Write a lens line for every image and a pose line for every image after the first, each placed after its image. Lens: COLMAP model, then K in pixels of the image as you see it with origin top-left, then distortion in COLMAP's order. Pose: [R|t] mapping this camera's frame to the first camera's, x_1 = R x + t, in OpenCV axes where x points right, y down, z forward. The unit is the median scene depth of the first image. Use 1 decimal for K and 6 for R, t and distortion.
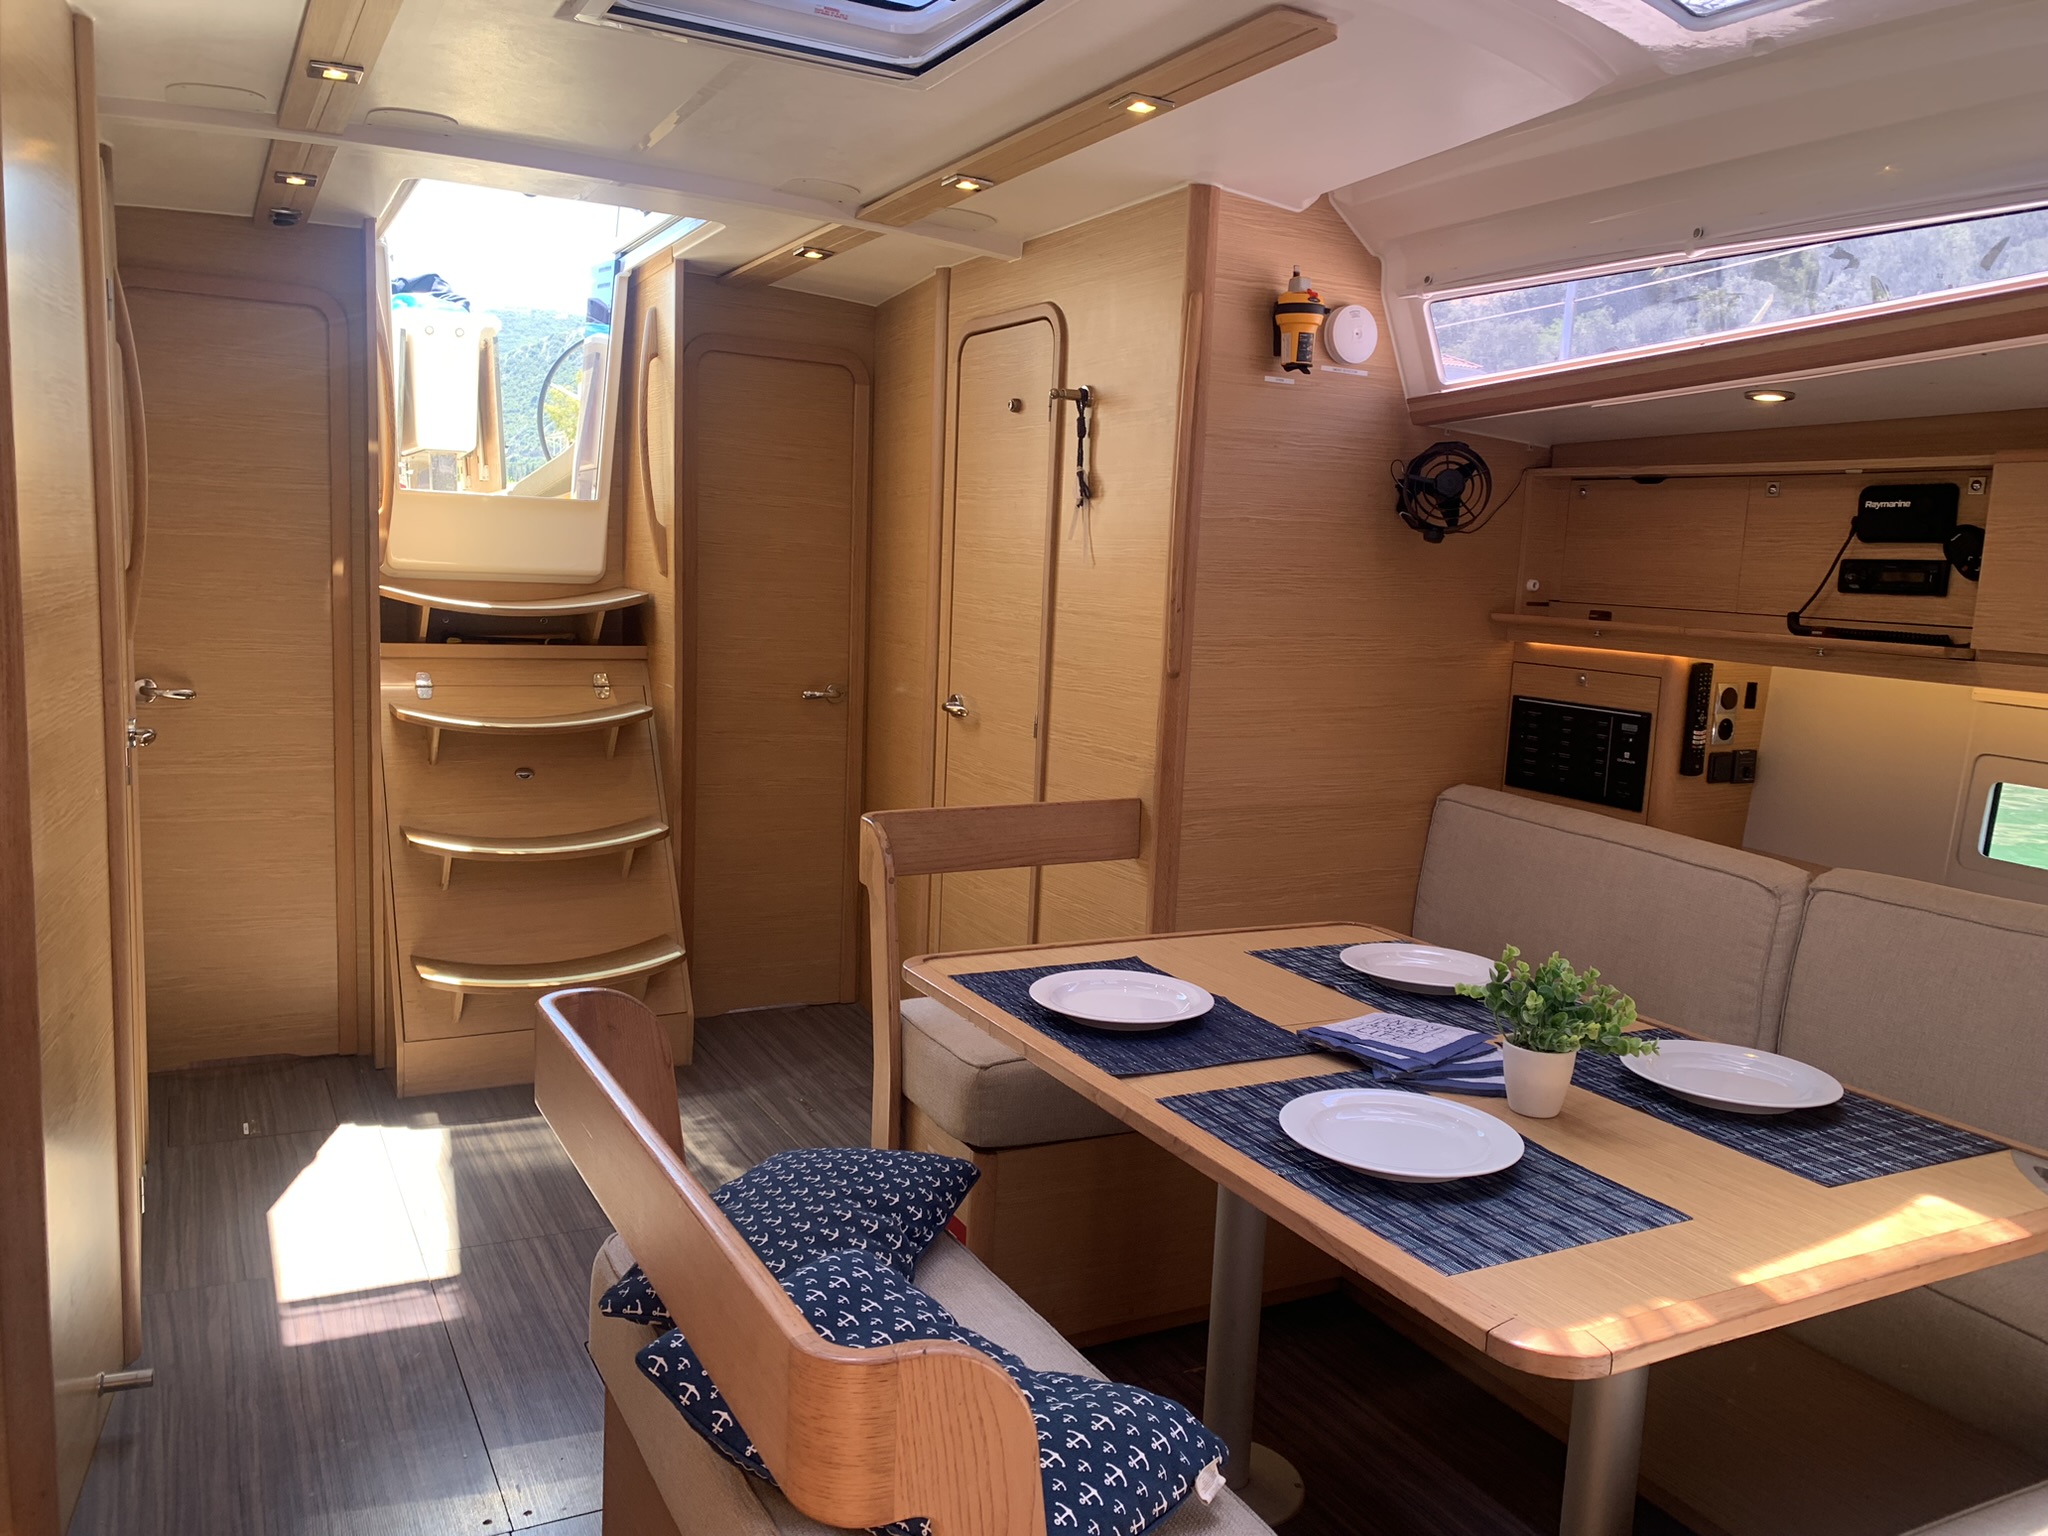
lens RADIAL K [[1562.7, 0, 1024.0], [0, 1562.7, 768.0], [0, 0, 1]] dist [0.001816, -0.009007]
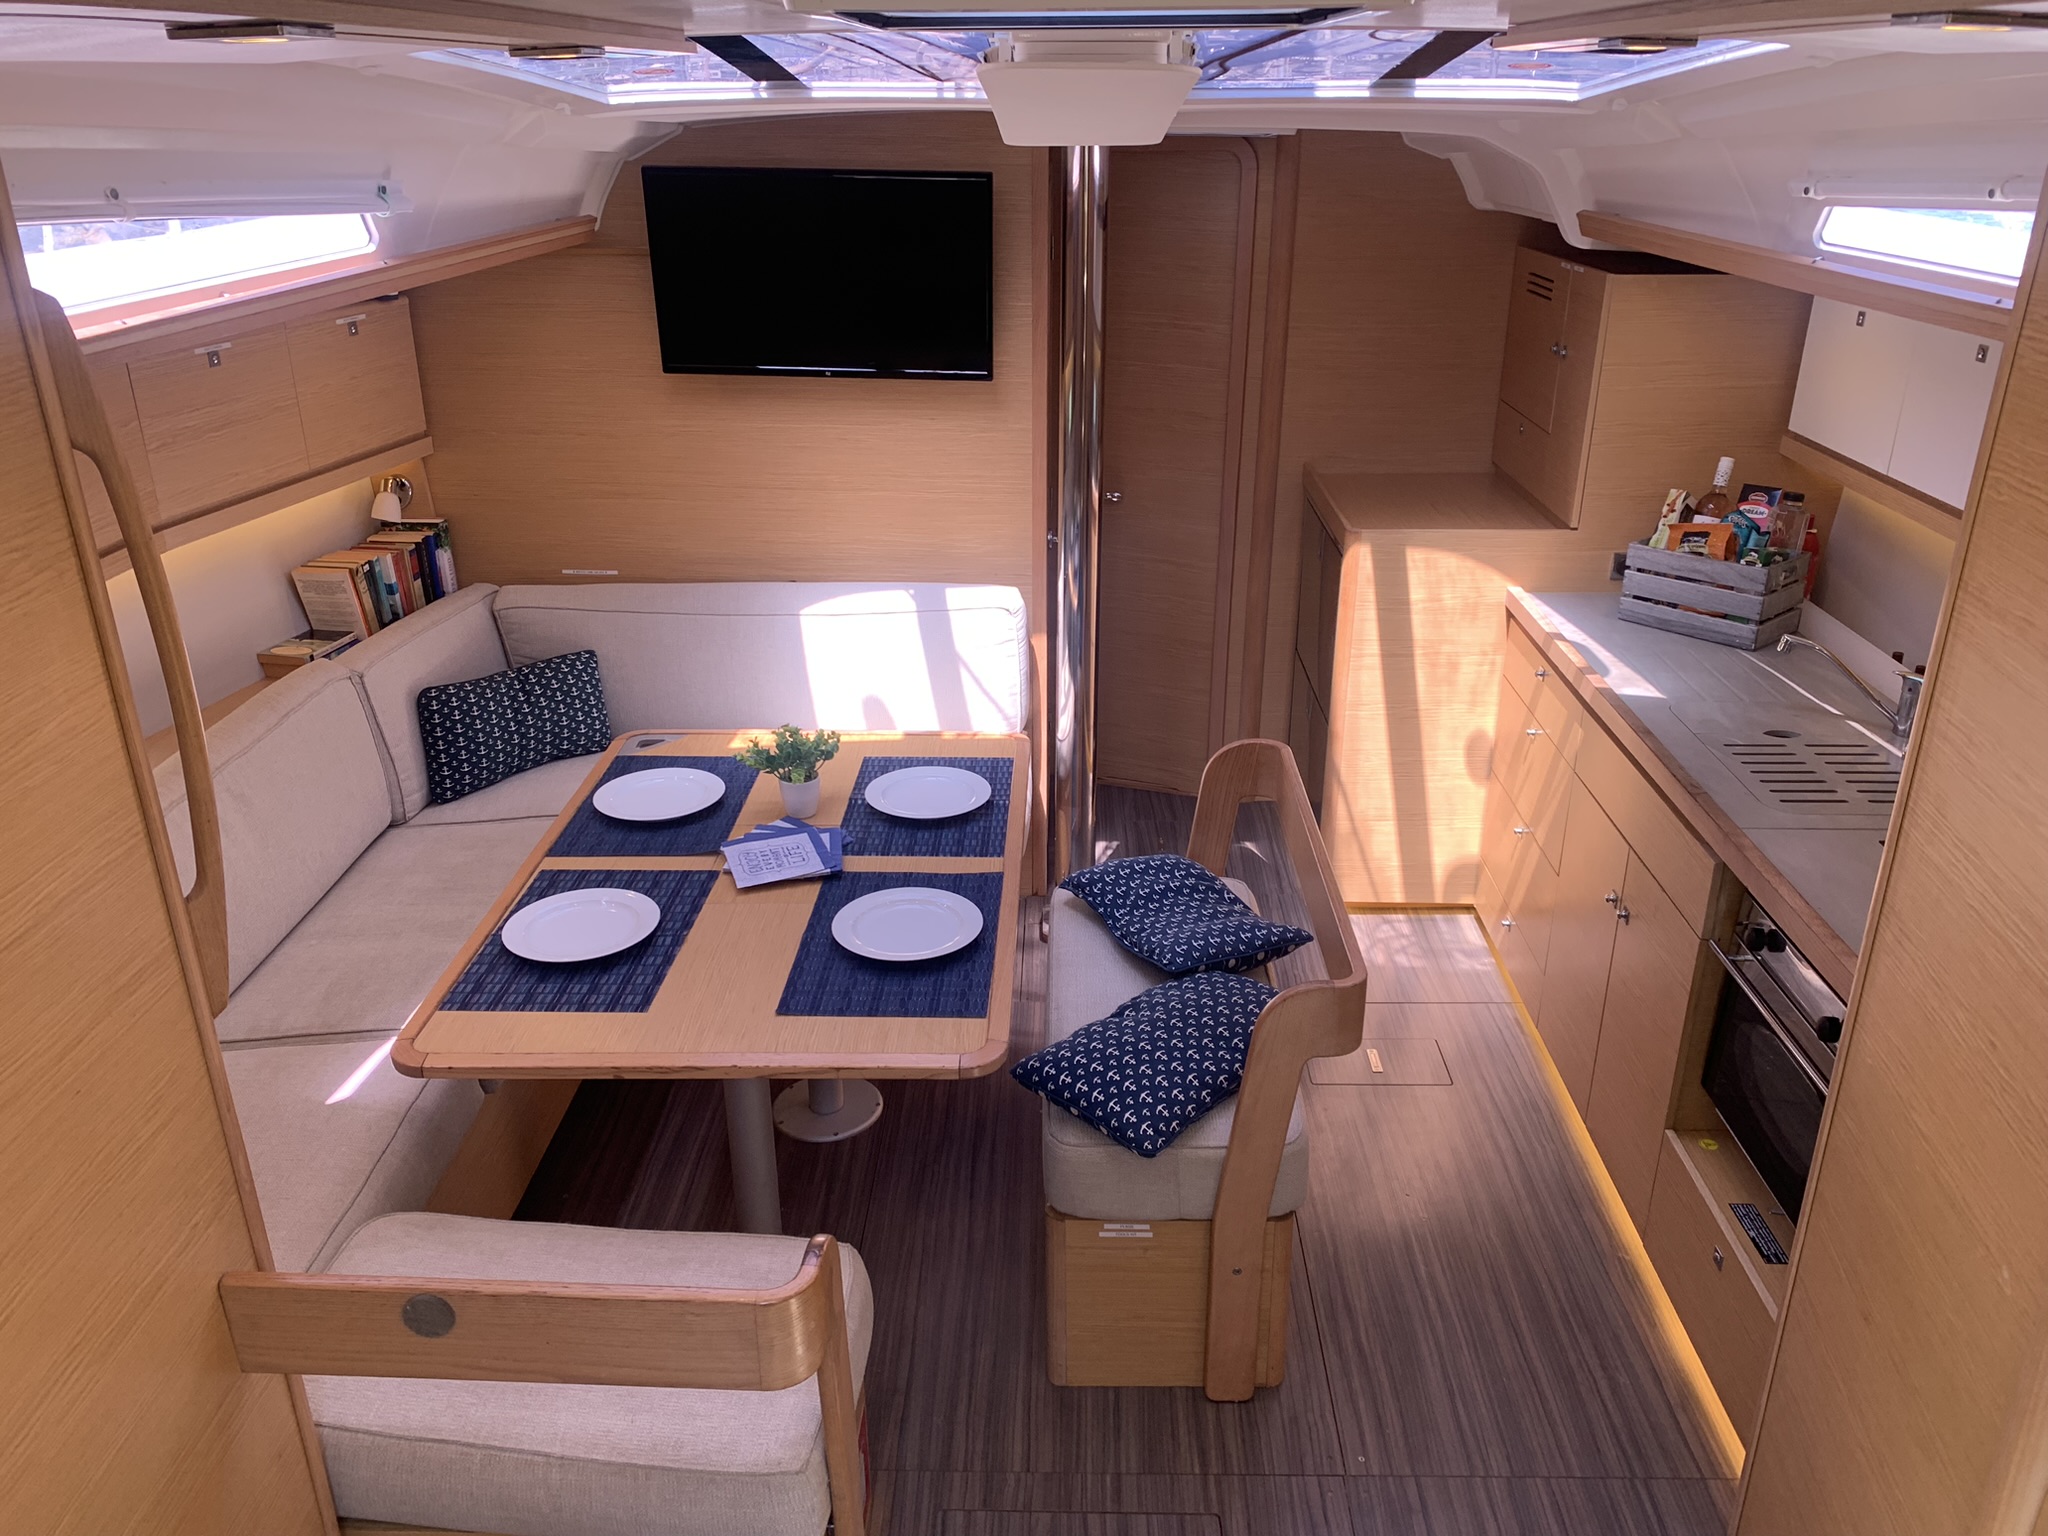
lens RADIAL K [[1558.1, 0, 1031.6], [0, 1558.1, 762.8], [0, 0, 1]] dist [0.072604, -0.188544]
pose [[-0.869545, -0.230828, 0.436589, -0.454313], [0.030979, 0.856809, 0.514703, -0.506878], [-0.492881, 0.461083, -0.737883, 1.545392]]
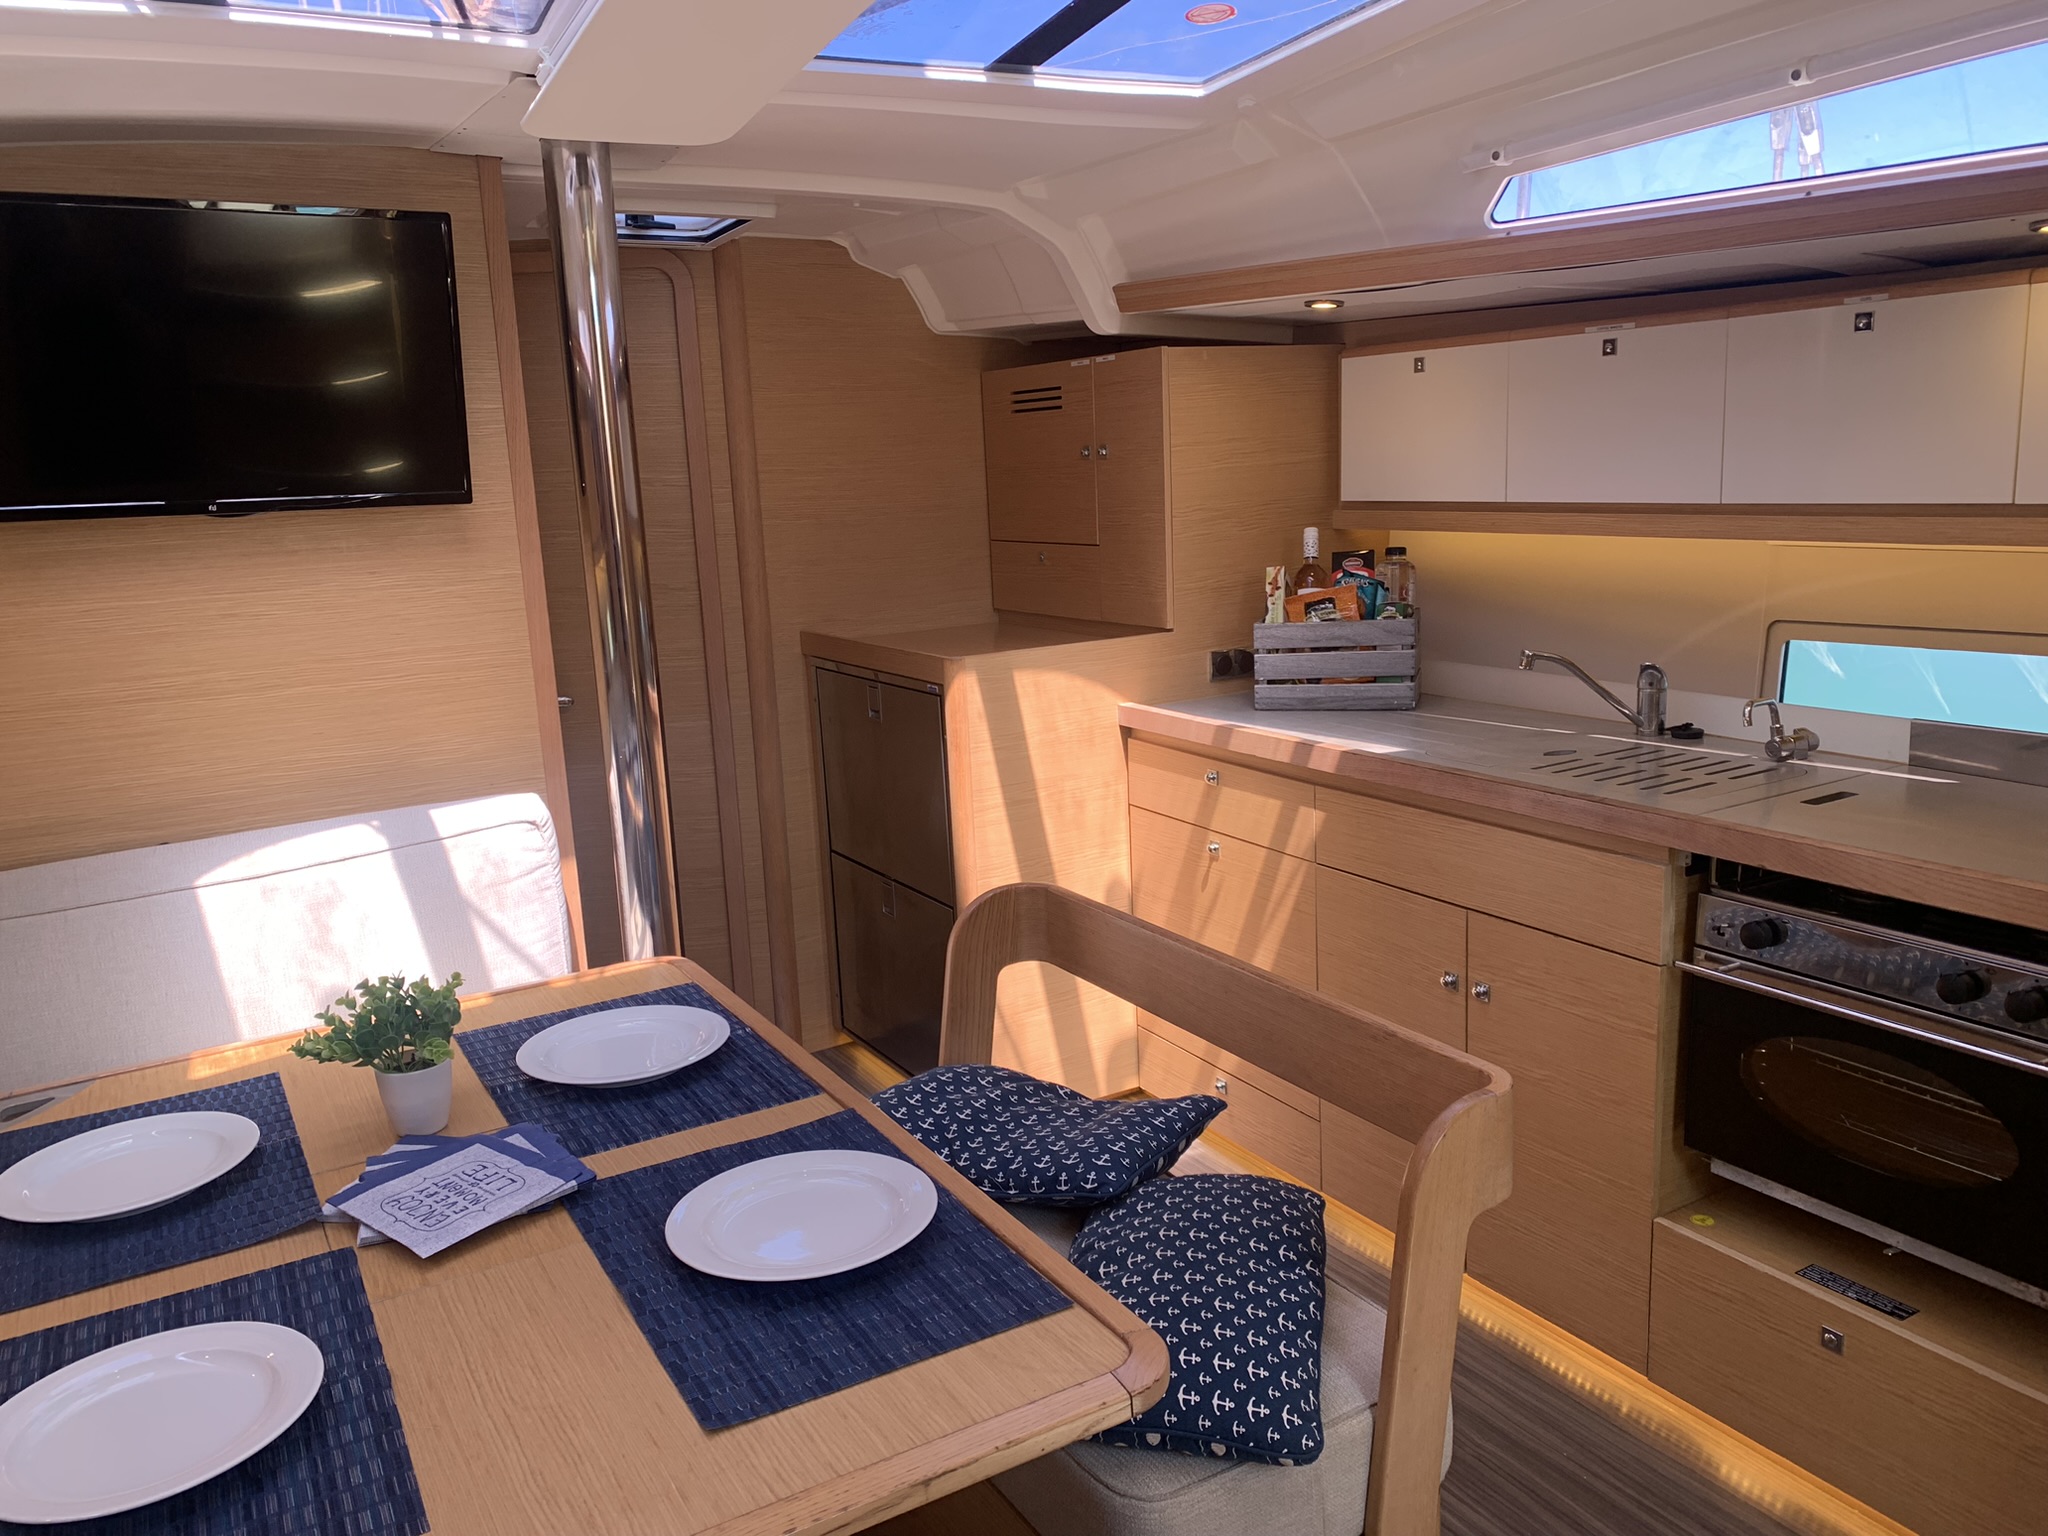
lens RADIAL K [[1552.1, 0, 1059.3], [0, 1552.1, 767.5], [0, 0, 1]] dist [0.106109, -0.287850]
pose [[-0.998536, 0.010220, -0.053125, -0.013864], [-0.007972, 0.943475, 0.331347, -0.230112], [0.053509, 0.331285, -0.942012, 1.366510]]
